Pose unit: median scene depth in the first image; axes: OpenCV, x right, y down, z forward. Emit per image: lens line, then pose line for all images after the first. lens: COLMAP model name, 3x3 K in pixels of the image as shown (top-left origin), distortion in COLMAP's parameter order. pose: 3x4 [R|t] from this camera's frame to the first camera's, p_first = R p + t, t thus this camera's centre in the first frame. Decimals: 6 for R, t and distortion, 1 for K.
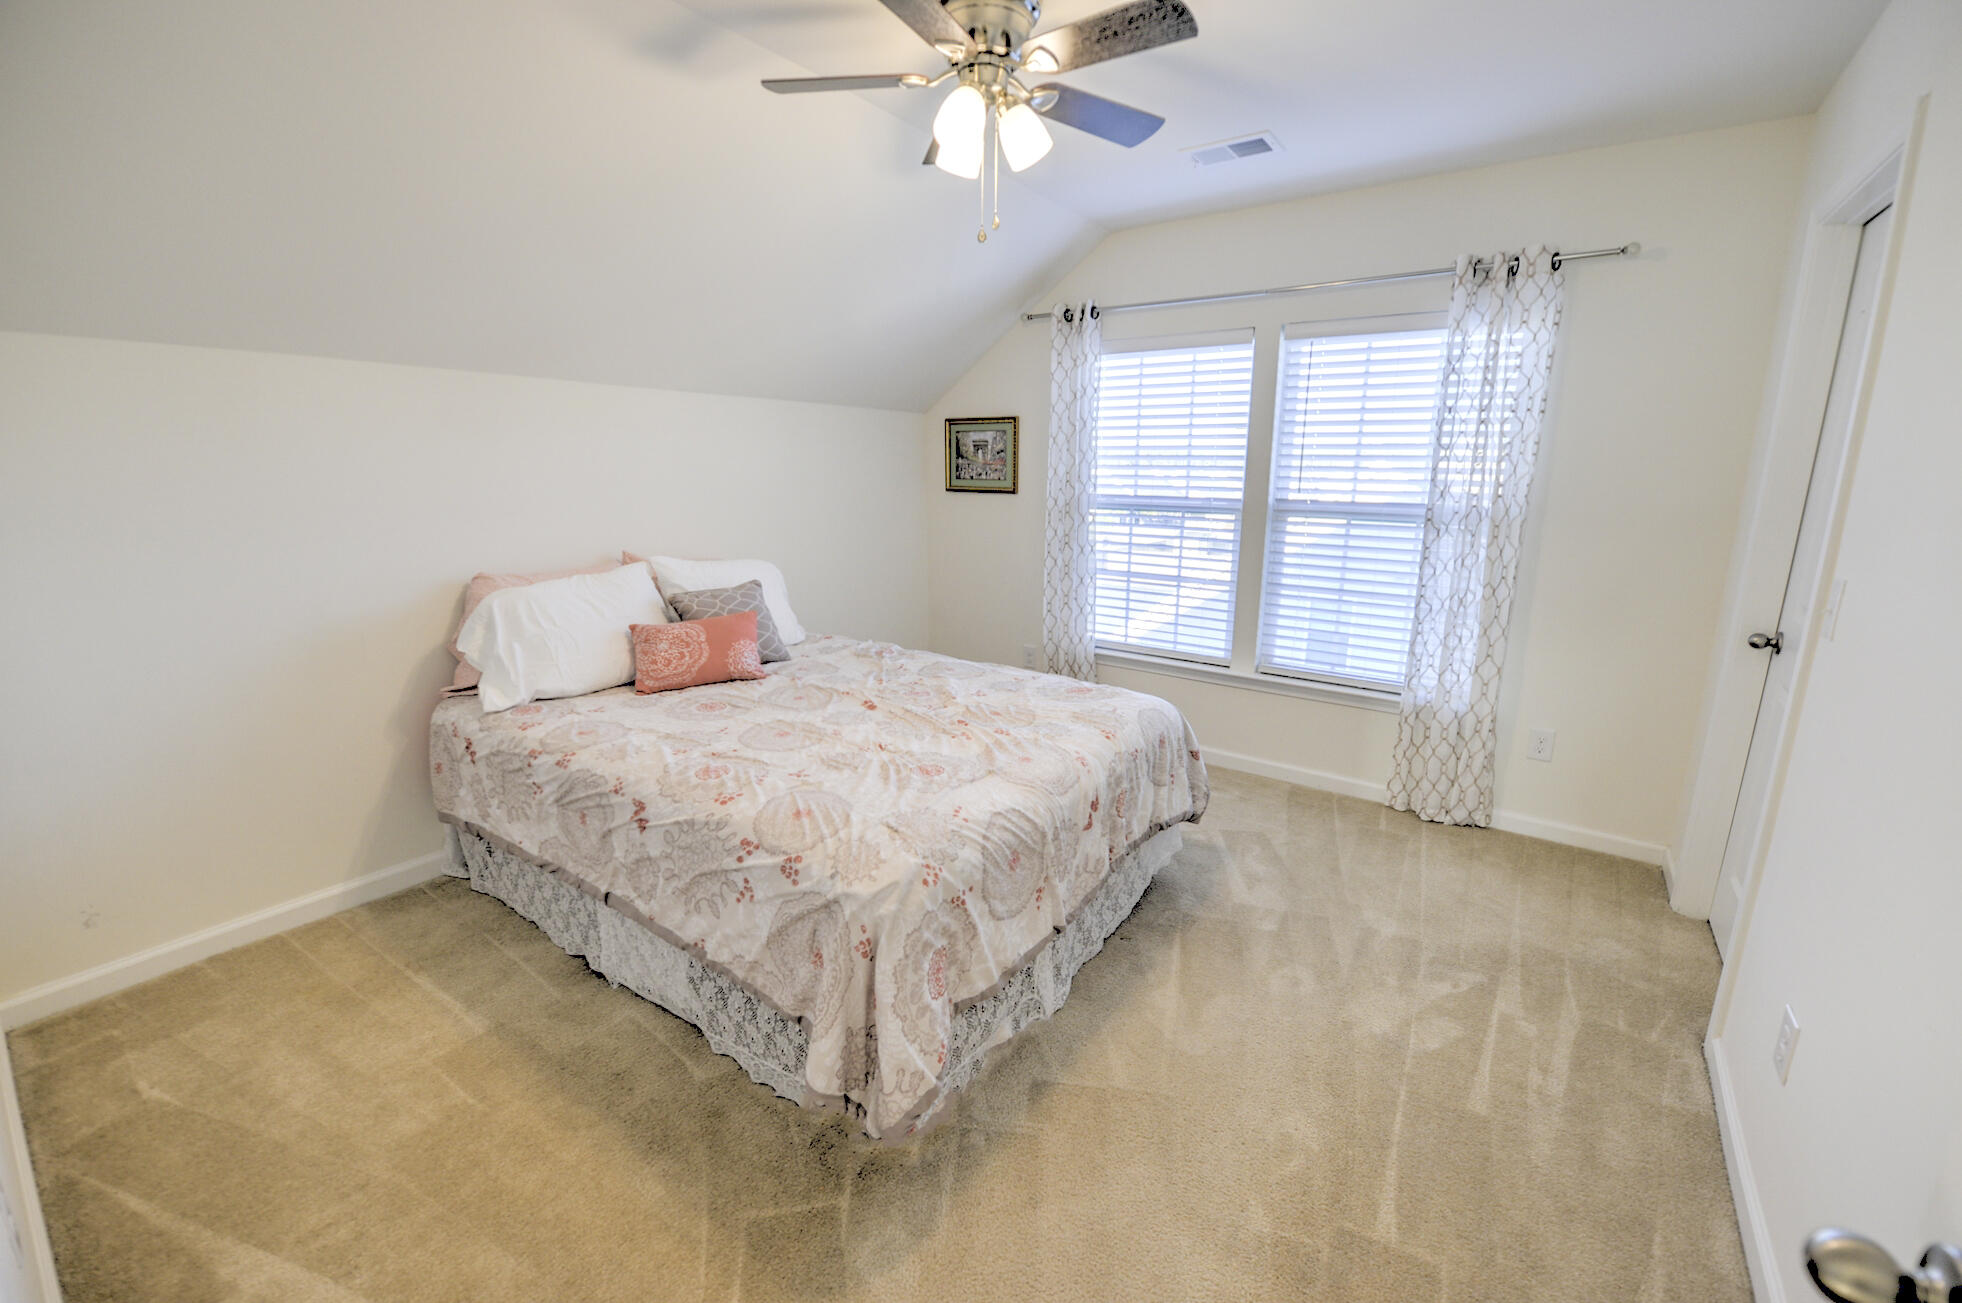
lens RADIAL K [[796.5, 0, 989.0], [0, 796.5, 643.5], [0, 0, 1]] dist [-0.019476, -0.000220]
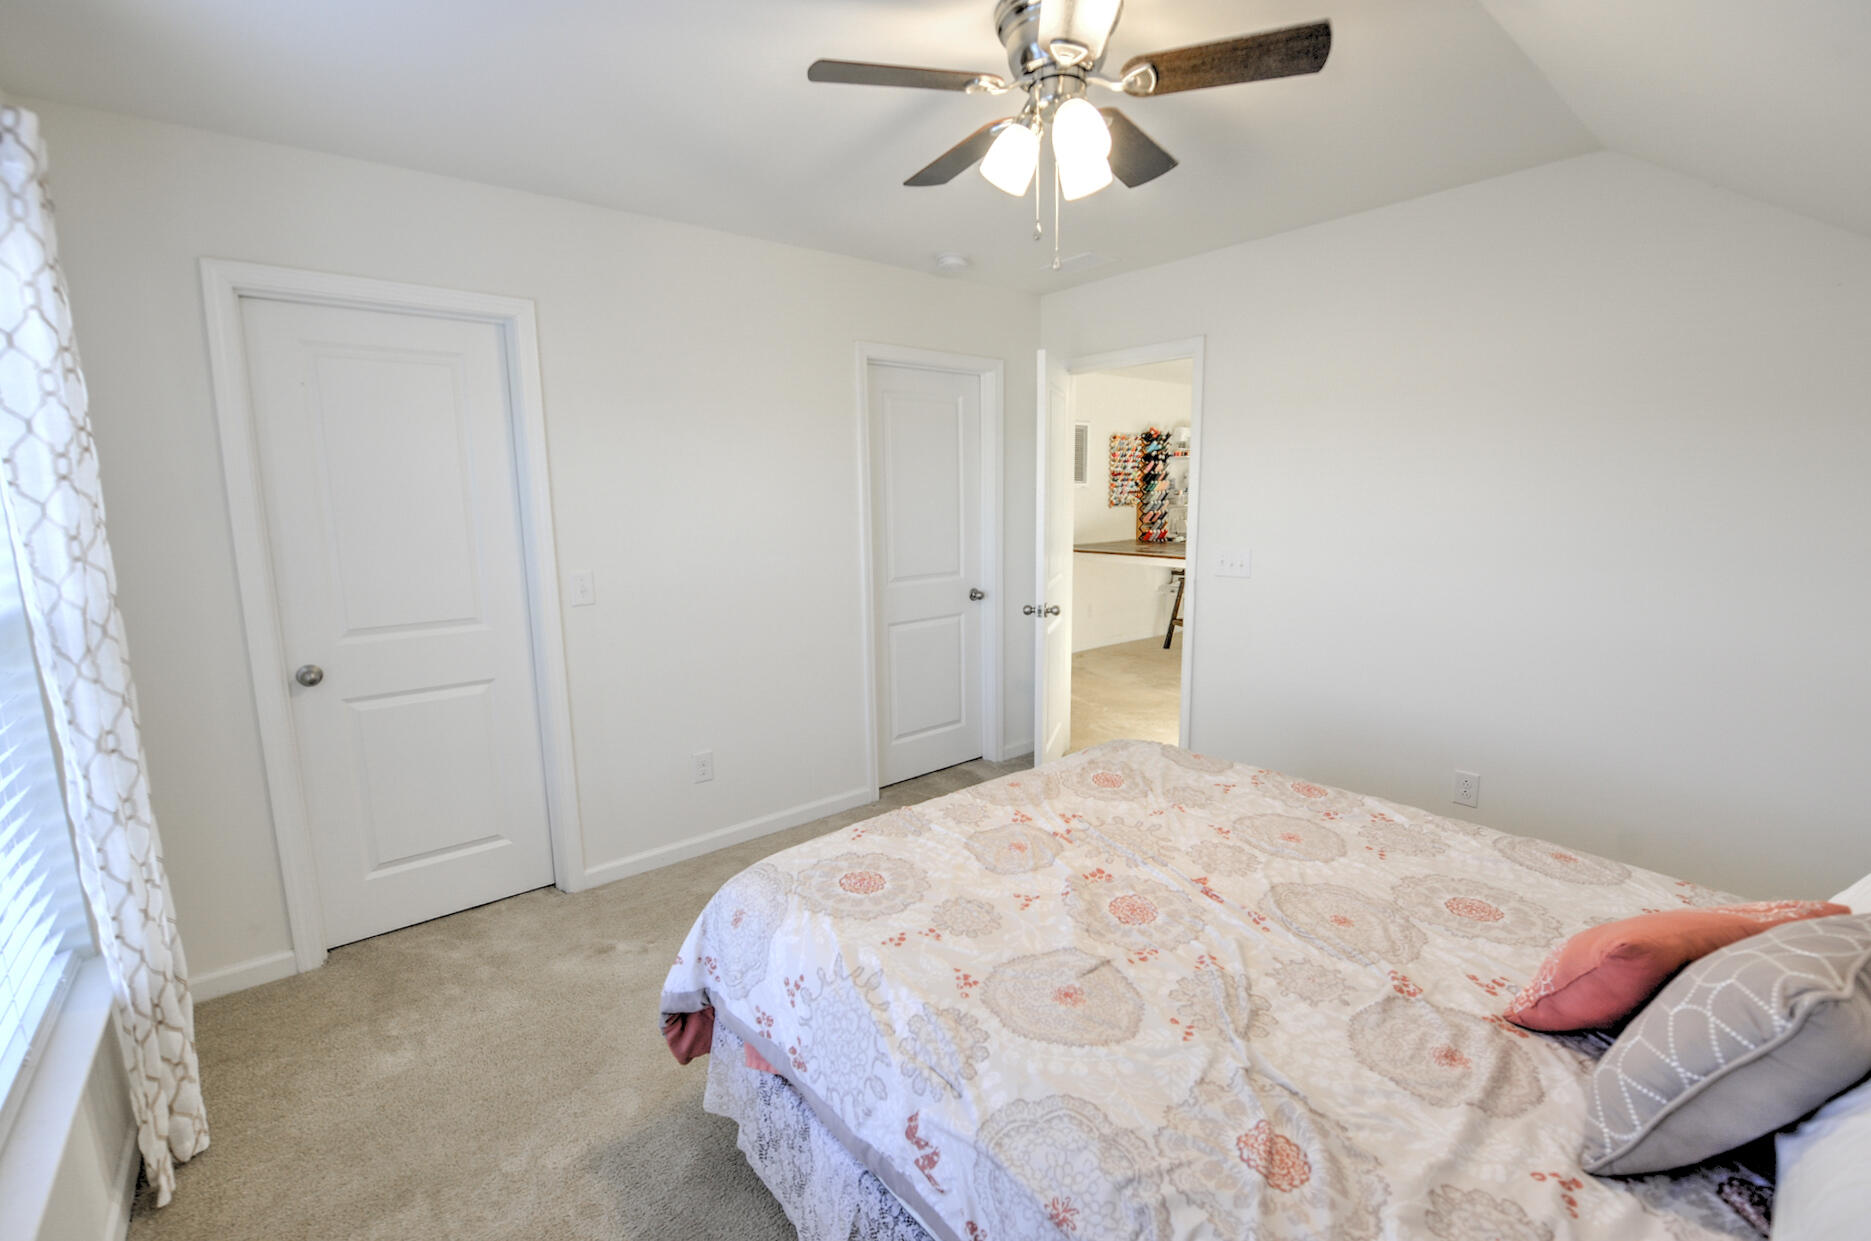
lens RADIAL K [[759.5, 0, 943.2], [0, 759.5, 612.9], [0, 0, 1]] dist [-0.019476, -0.000220]
pose [[-0.965306, -0.033723, 0.258933, -0.105552], [0.064770, 0.929711, 0.362549, -0.396146], [-0.252959, 0.366742, -0.895272, 1.657183]]
